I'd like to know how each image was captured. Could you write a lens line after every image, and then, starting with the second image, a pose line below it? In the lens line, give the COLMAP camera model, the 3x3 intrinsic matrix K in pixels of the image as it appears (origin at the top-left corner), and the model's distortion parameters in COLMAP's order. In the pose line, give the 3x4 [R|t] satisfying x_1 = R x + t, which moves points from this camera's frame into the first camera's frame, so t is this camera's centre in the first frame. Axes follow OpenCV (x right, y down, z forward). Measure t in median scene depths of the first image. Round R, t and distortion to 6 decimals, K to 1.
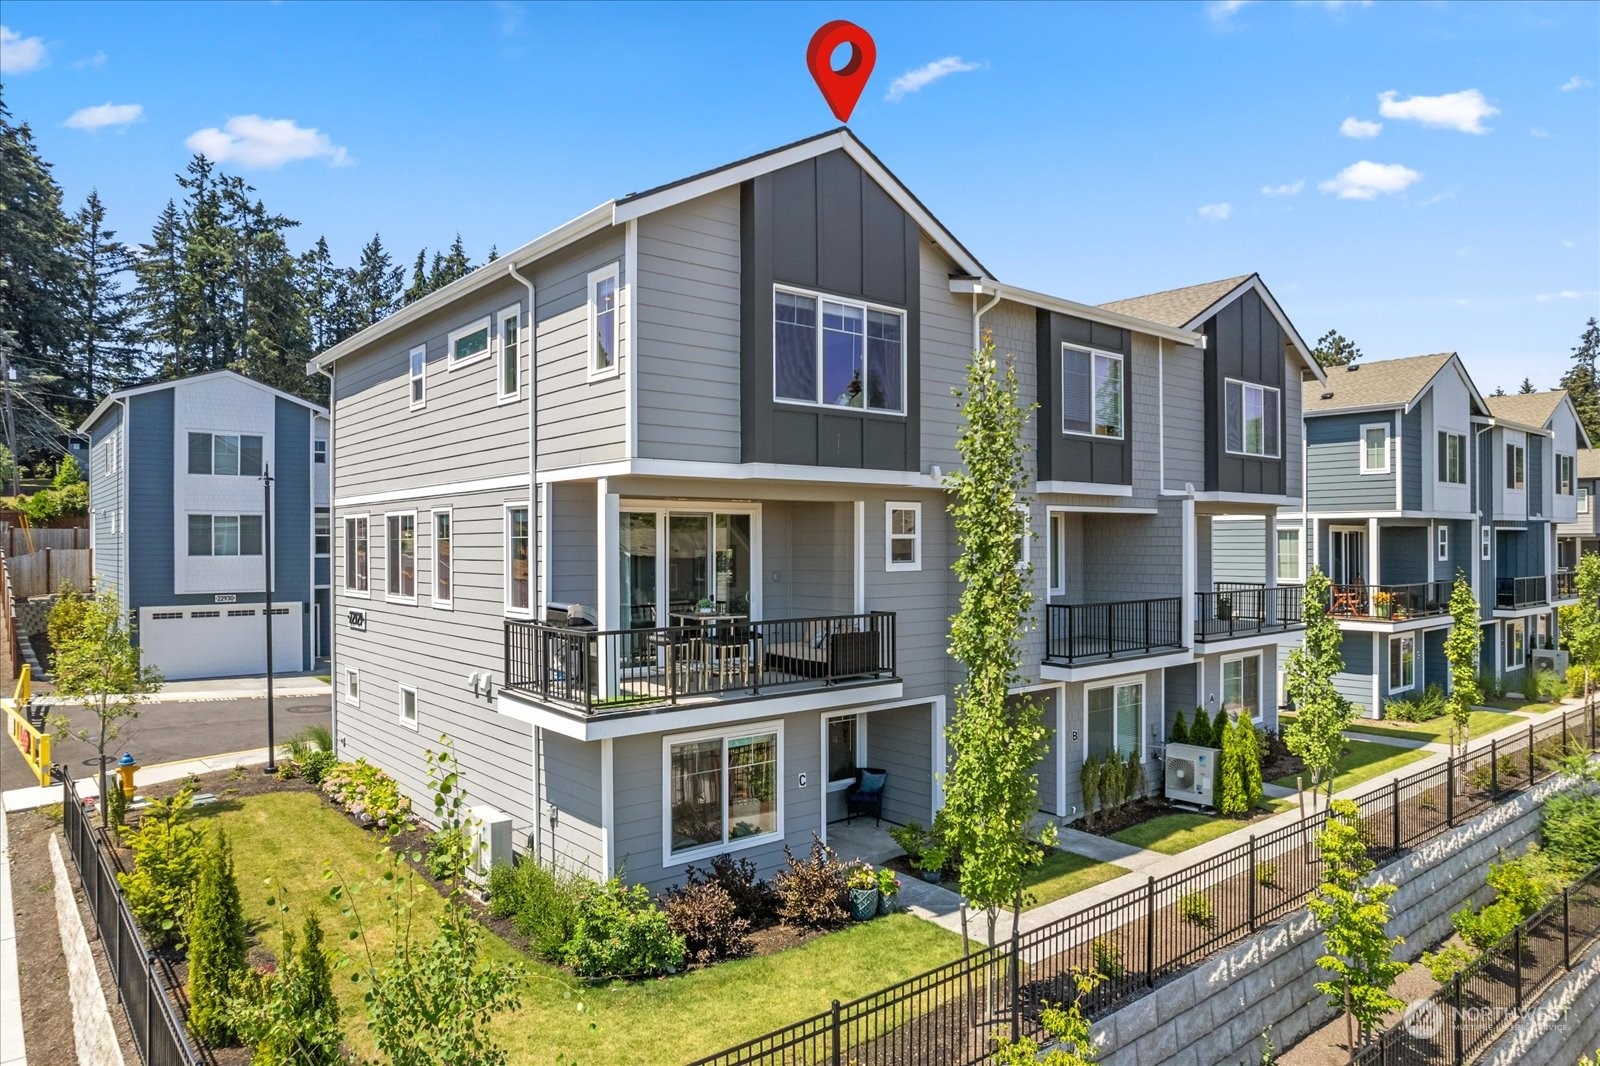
lens RADIAL K [[1029.4, 0, 800.0], [0, 1029.4, 533.0], [0, 0, 1]] dist [-0.066249, 0.063451]
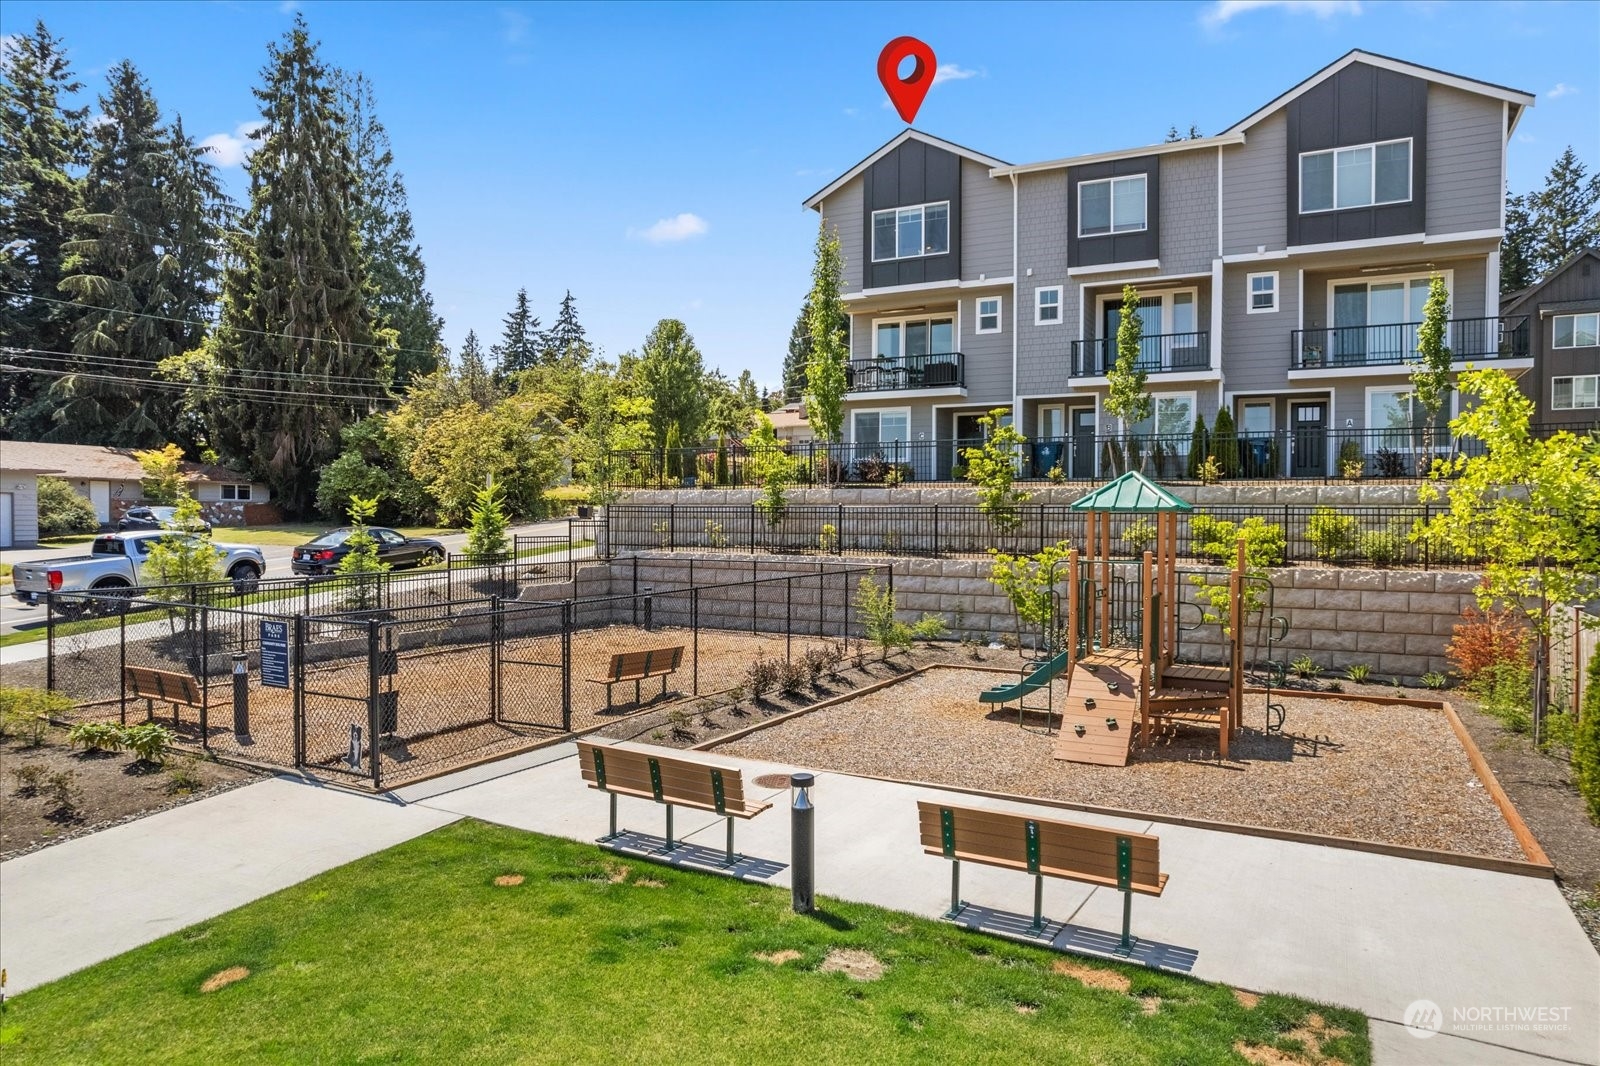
lens RADIAL K [[1029.4, 0, 800.0], [0, 1029.4, 533.0], [0, 0, 1]] dist [-0.066249, 0.063451]
pose [[0.386672, 0.023103, -0.921928, 1.480125], [-0.001324, 0.999699, 0.024496, 0.308198], [0.922216, -0.008251, 0.386586, -0.040969]]
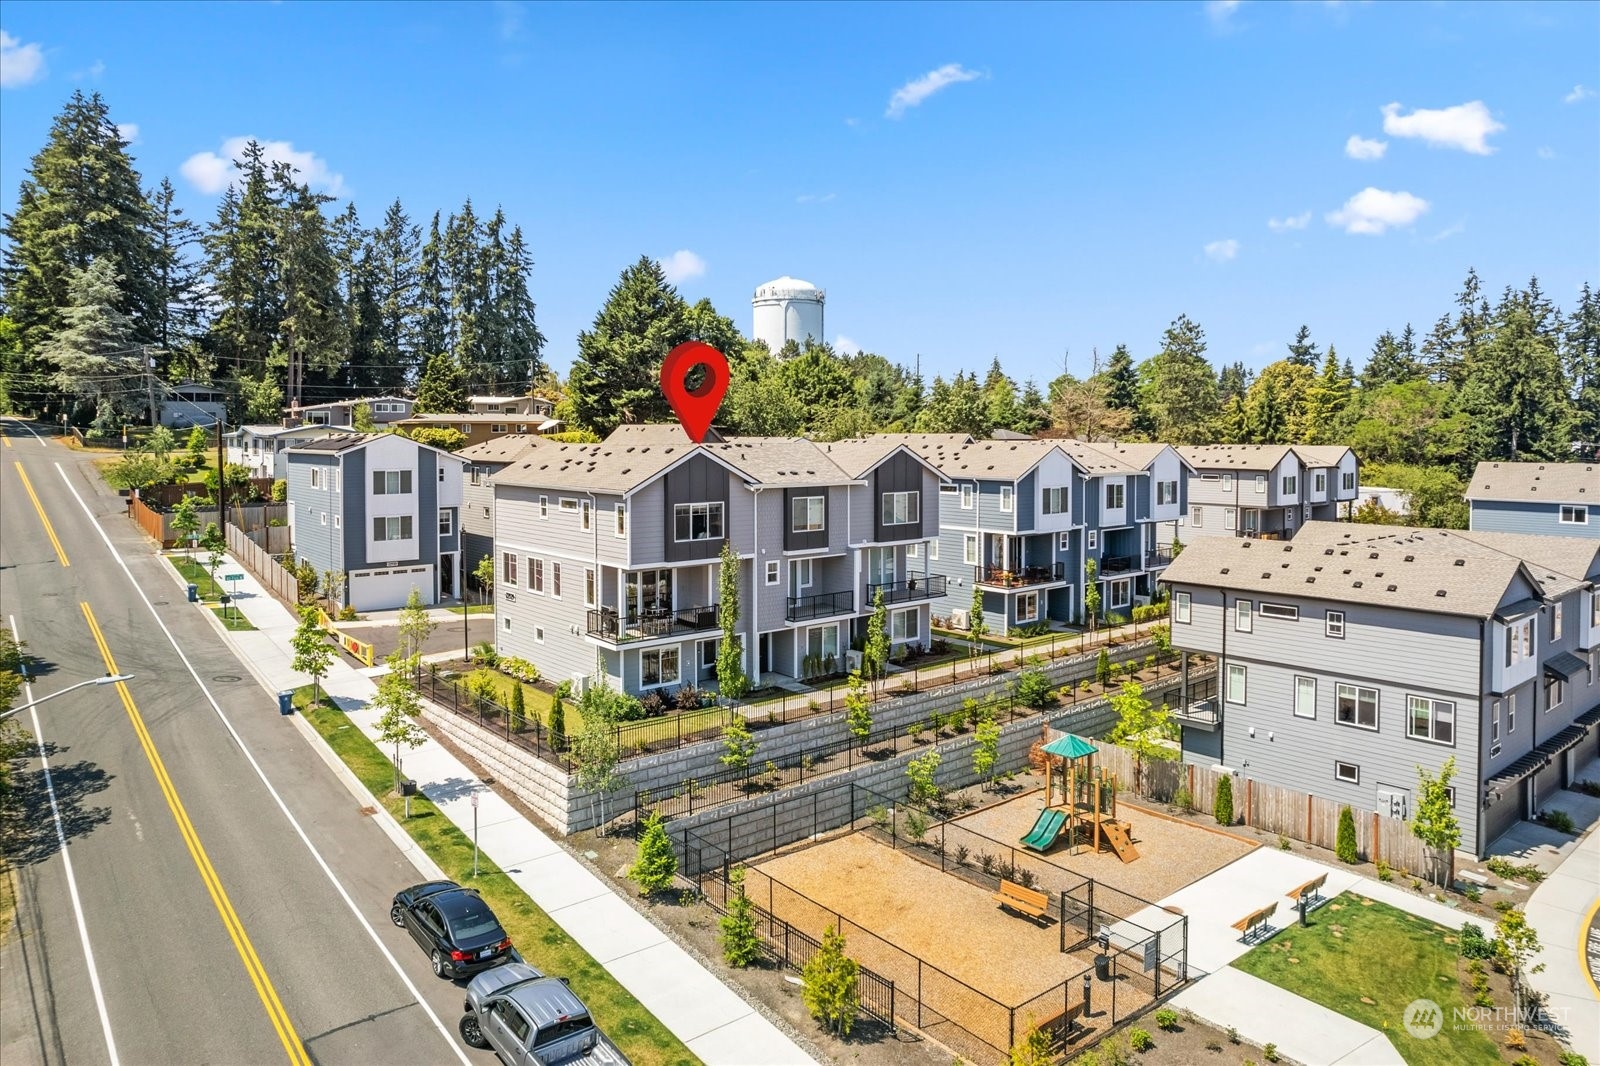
lens RADIAL K [[1026.6, 0, 796.6], [0, 1026.6, 459.7], [0, 0, 1]] dist [-0.028843, 0.000607]
pose [[0.999973, 0.002186, 0.007046, 0.230806], [-0.002400, 0.999536, 0.030380, -0.340266], [-0.006977, -0.030396, 0.999514, -1.513184]]
